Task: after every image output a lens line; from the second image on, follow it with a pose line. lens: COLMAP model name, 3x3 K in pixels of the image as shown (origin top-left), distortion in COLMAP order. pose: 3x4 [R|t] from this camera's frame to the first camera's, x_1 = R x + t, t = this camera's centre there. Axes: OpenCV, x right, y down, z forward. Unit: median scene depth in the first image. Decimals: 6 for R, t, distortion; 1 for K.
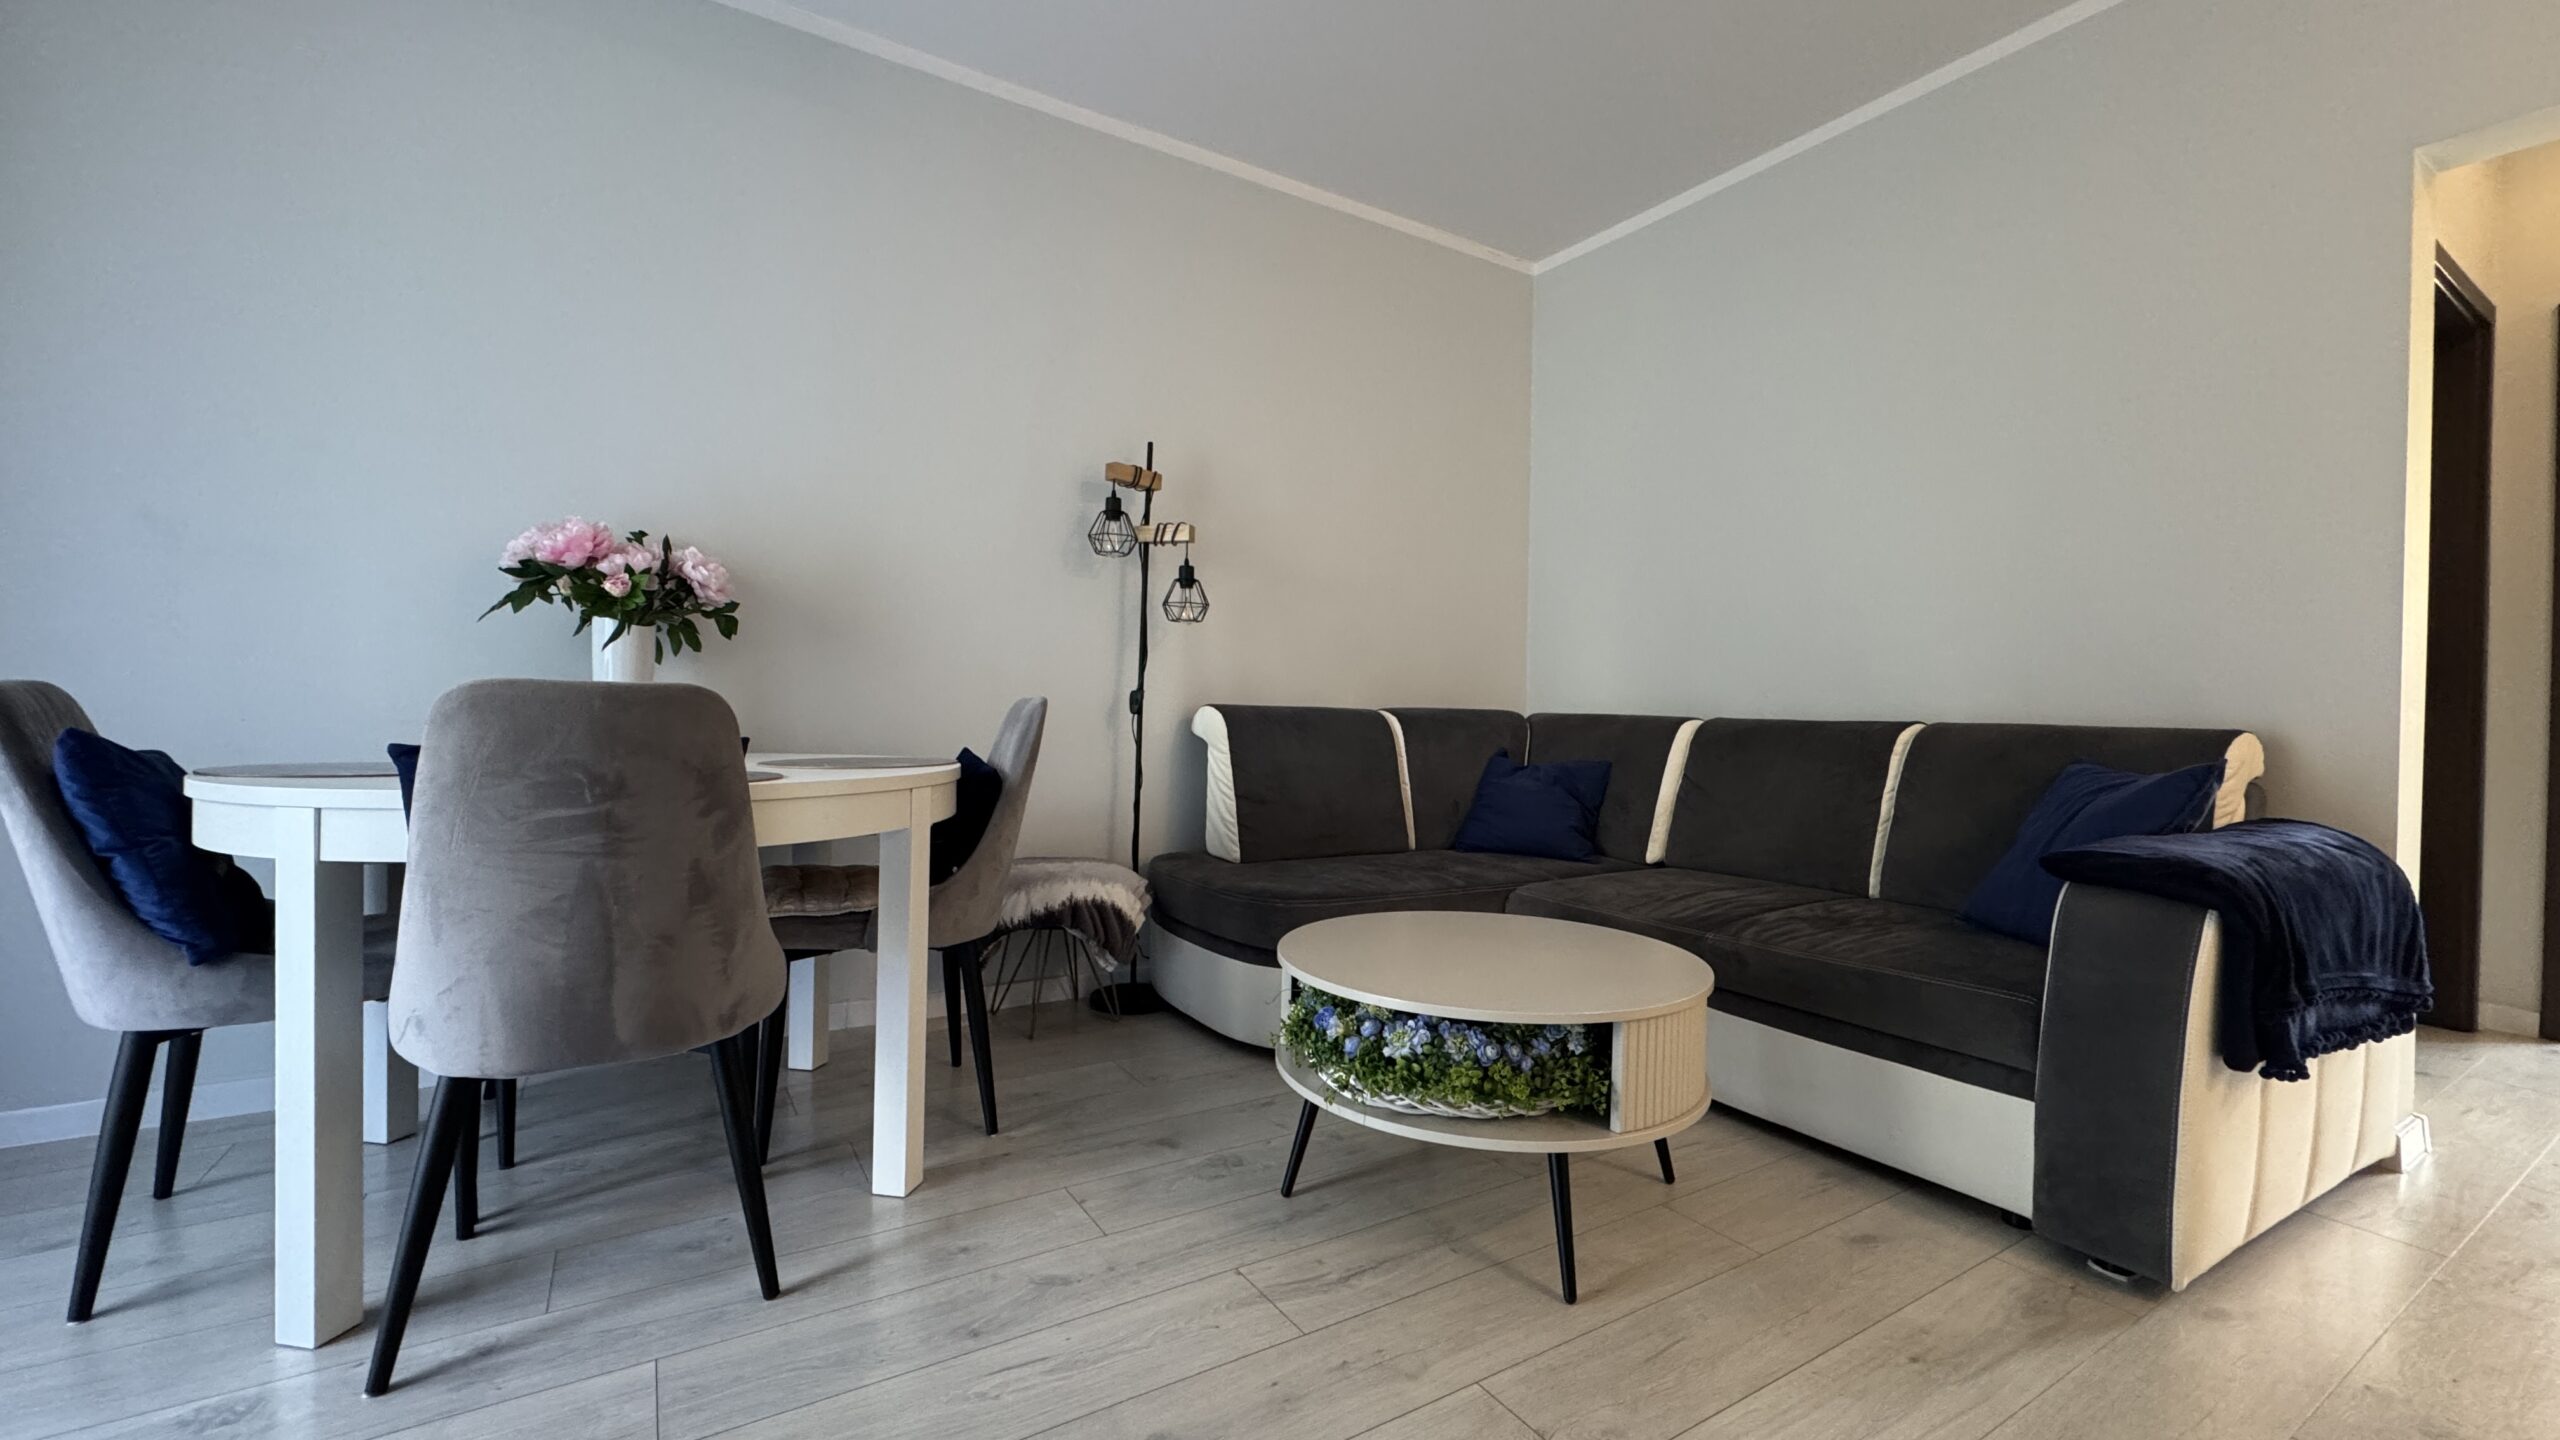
lens RADIAL K [[1017.0, 0, 1279.2], [0, 1017.0, 714.3], [0, 0, 1]] dist [-0.001362, 0.000147]
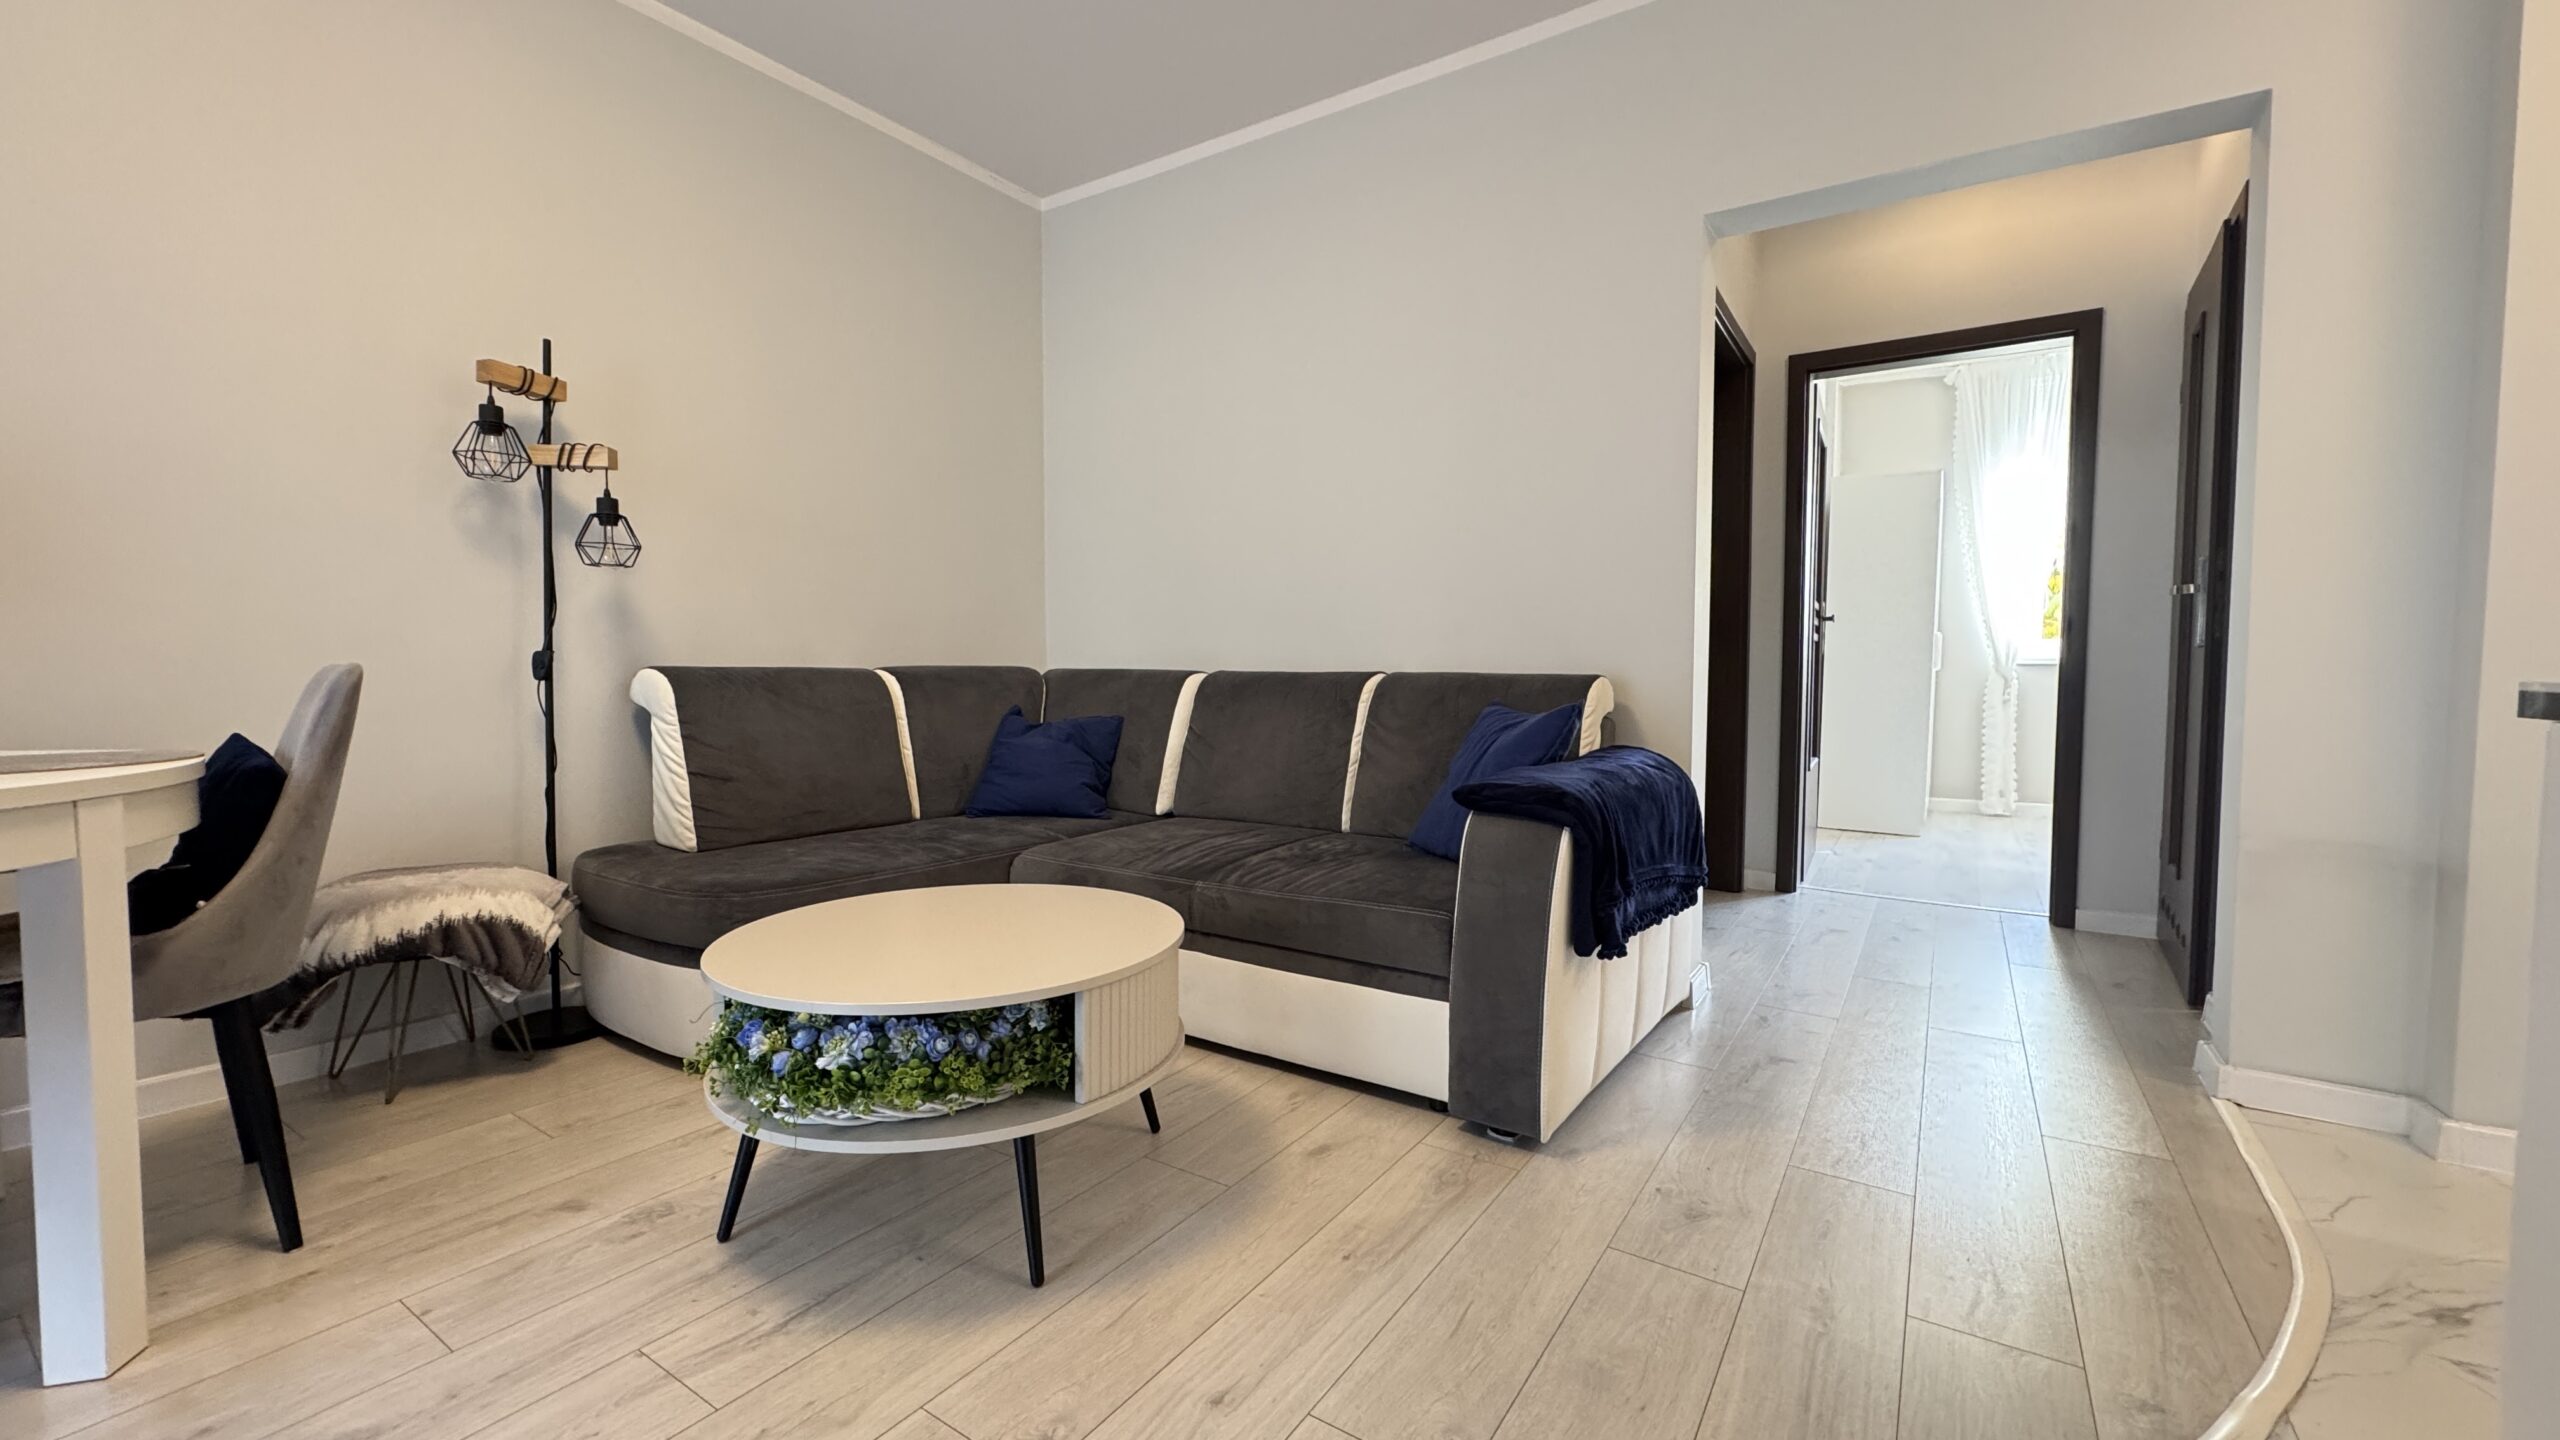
lens RADIAL K [[1017.0, 0, 1279.2], [0, 1017.0, 714.3], [0, 0, 1]] dist [-0.001362, 0.000147]
pose [[0.910791, -0.036285, 0.411270, 0.090881], [0.017138, 0.998595, 0.050150, -0.005666], [-0.412512, -0.038628, 0.910133, 0.037110]]
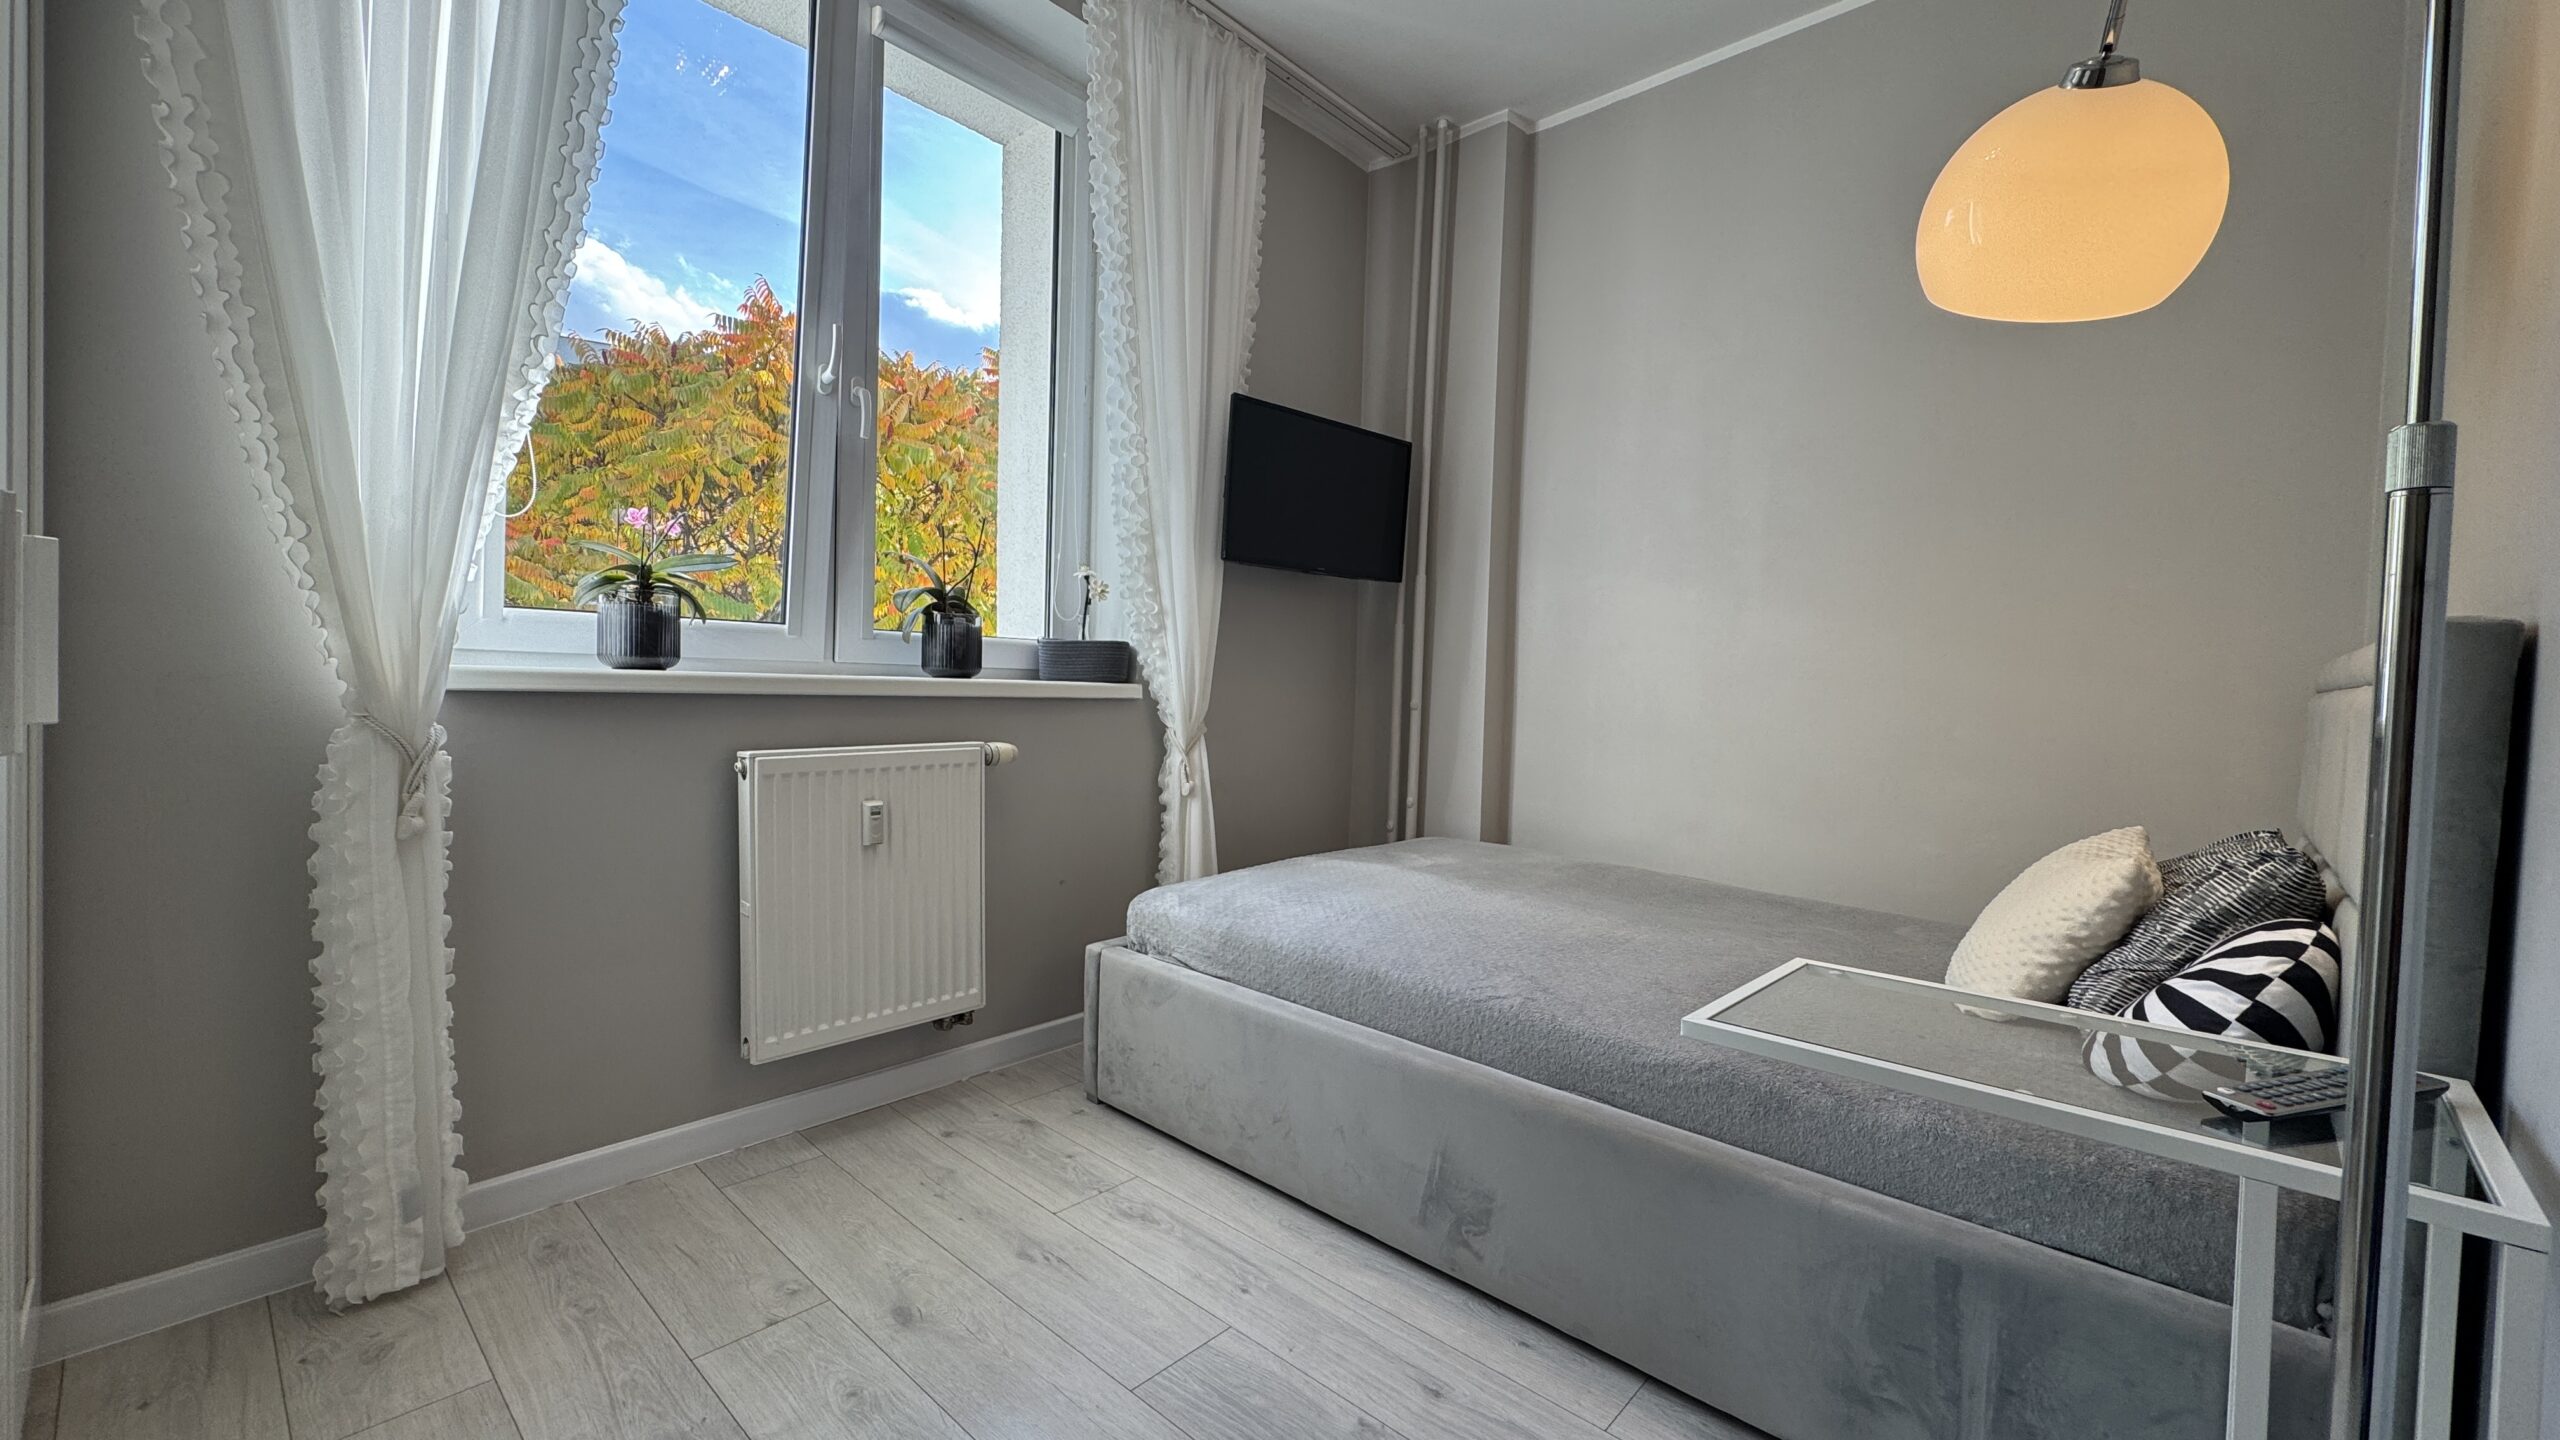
lens RADIAL K [[1017.0, 0, 1279.2], [0, 1017.0, 714.3], [0, 0, 1]] dist [-0.001362, 0.000147]
pose [[-0.272262, -0.057200, 0.960521, 0.984915], [-0.030461, 0.998244, 0.050812, -0.006883], [-0.961741, -0.015424, -0.273526, 0.597837]]
